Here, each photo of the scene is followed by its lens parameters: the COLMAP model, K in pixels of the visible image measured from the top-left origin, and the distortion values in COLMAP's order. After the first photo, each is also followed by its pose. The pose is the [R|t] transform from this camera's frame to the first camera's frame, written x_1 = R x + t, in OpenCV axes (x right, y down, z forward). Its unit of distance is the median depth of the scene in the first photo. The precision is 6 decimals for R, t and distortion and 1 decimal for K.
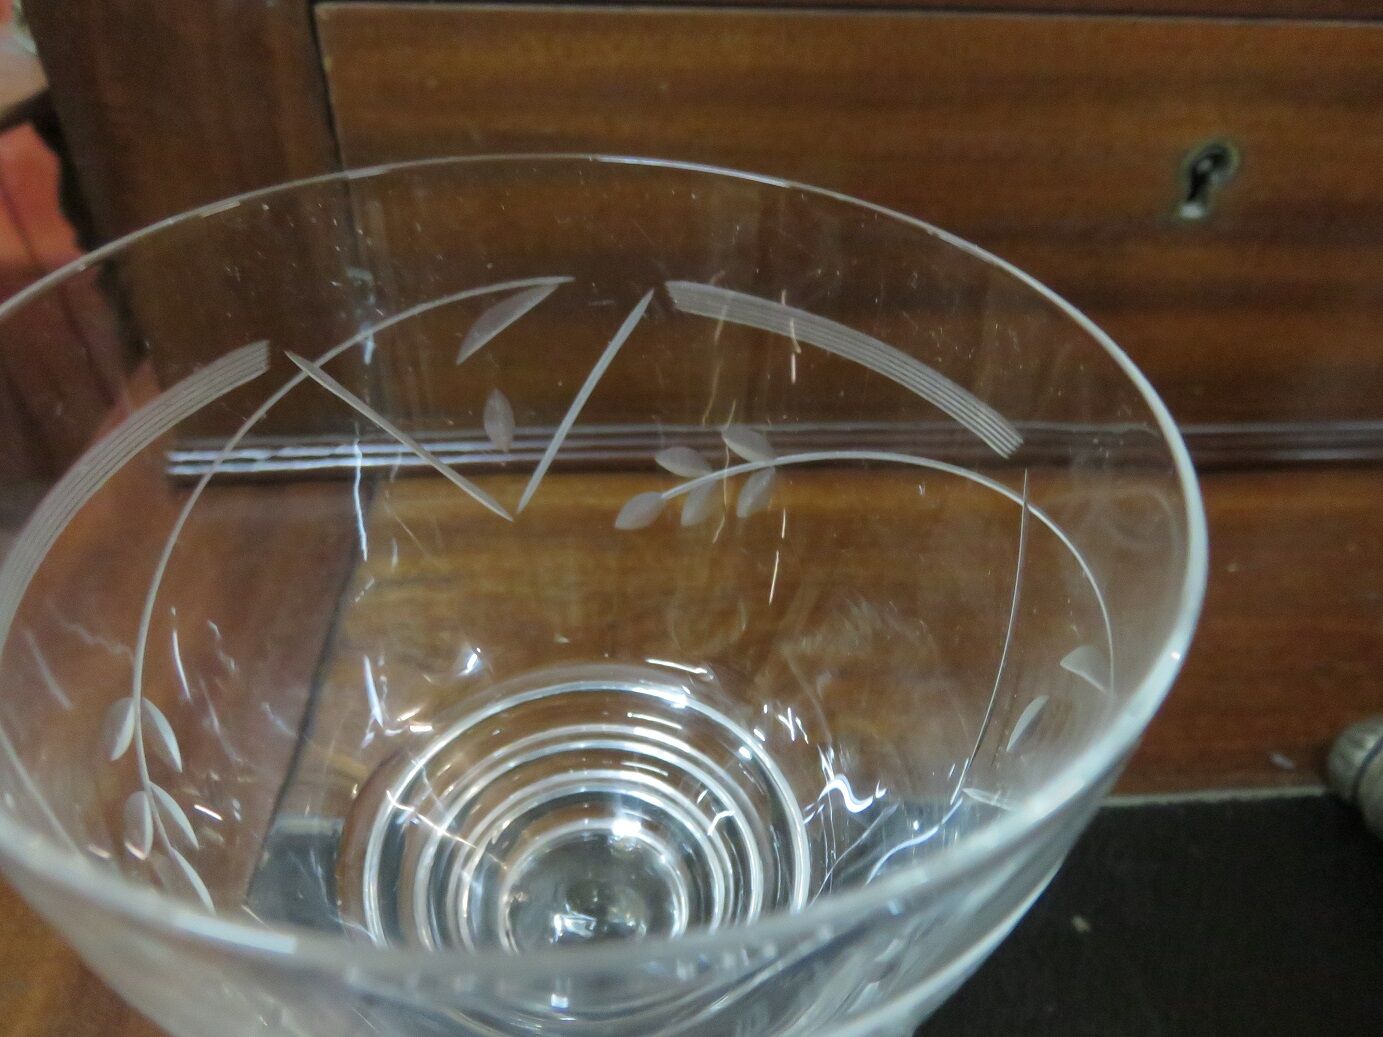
lens RADIAL K [[1041.2, 0, 747.4], [0, 1041.2, 511.5], [0, 0, 1]] dist [0.004124, -0.001241]
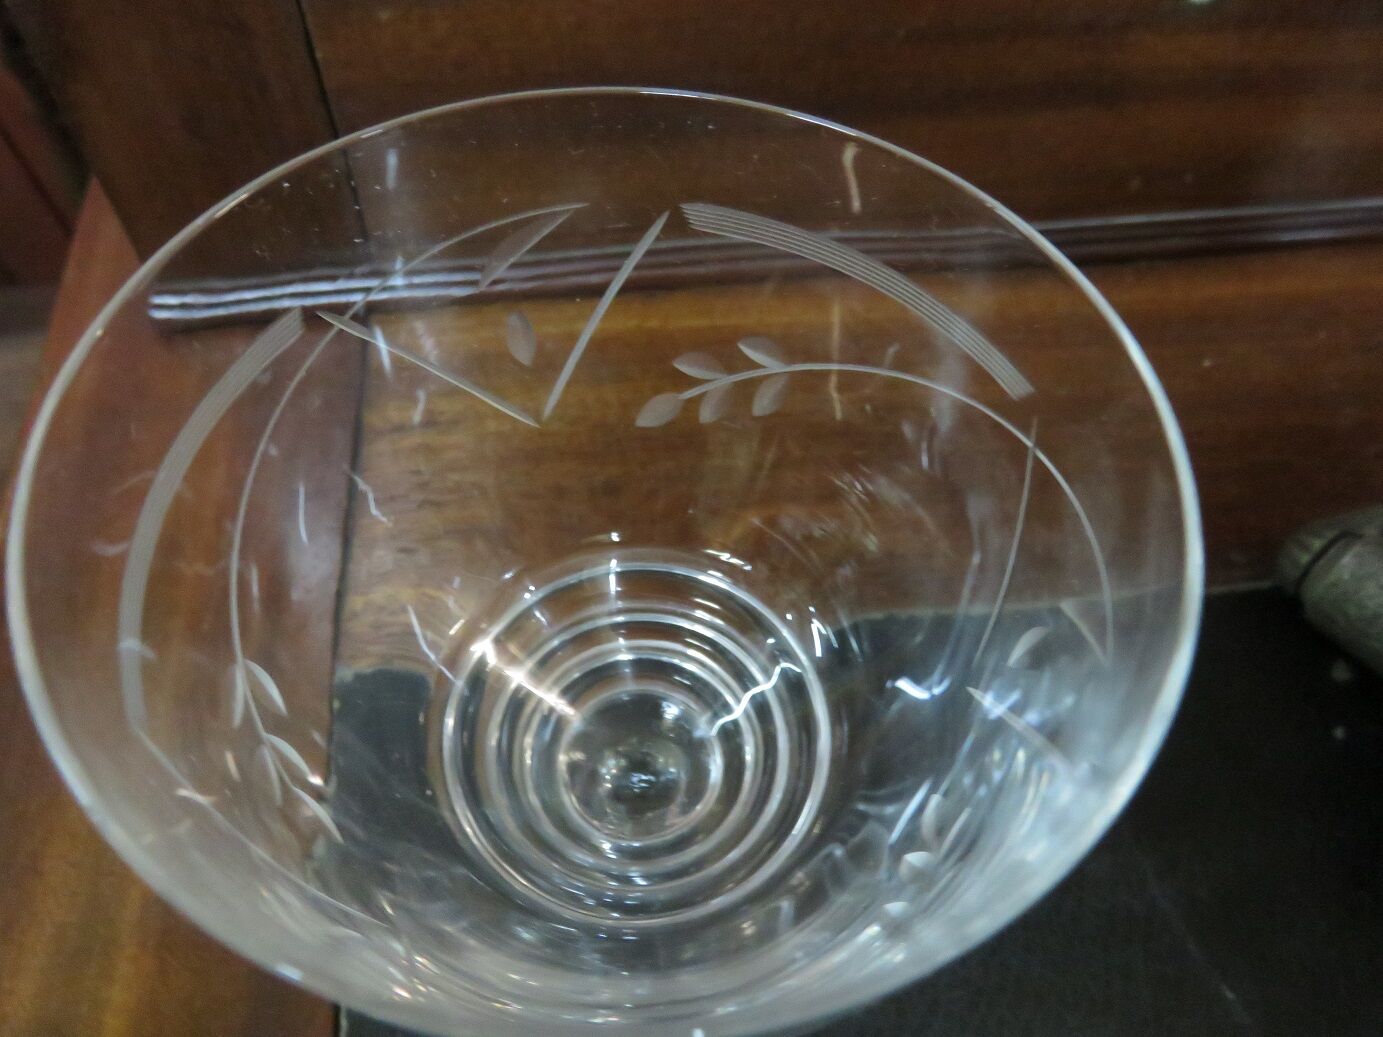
lens RADIAL K [[1045.6, 0, 752.1], [0, 1045.6, 493.0], [0, 0, 1]] dist [0.000476, 0.077518]
pose [[0.998671, -0.037062, 0.035825, -0.055288], [0.026254, 0.963825, 0.265241, -0.214461], [-0.044359, -0.263947, 0.963516, -0.045854]]
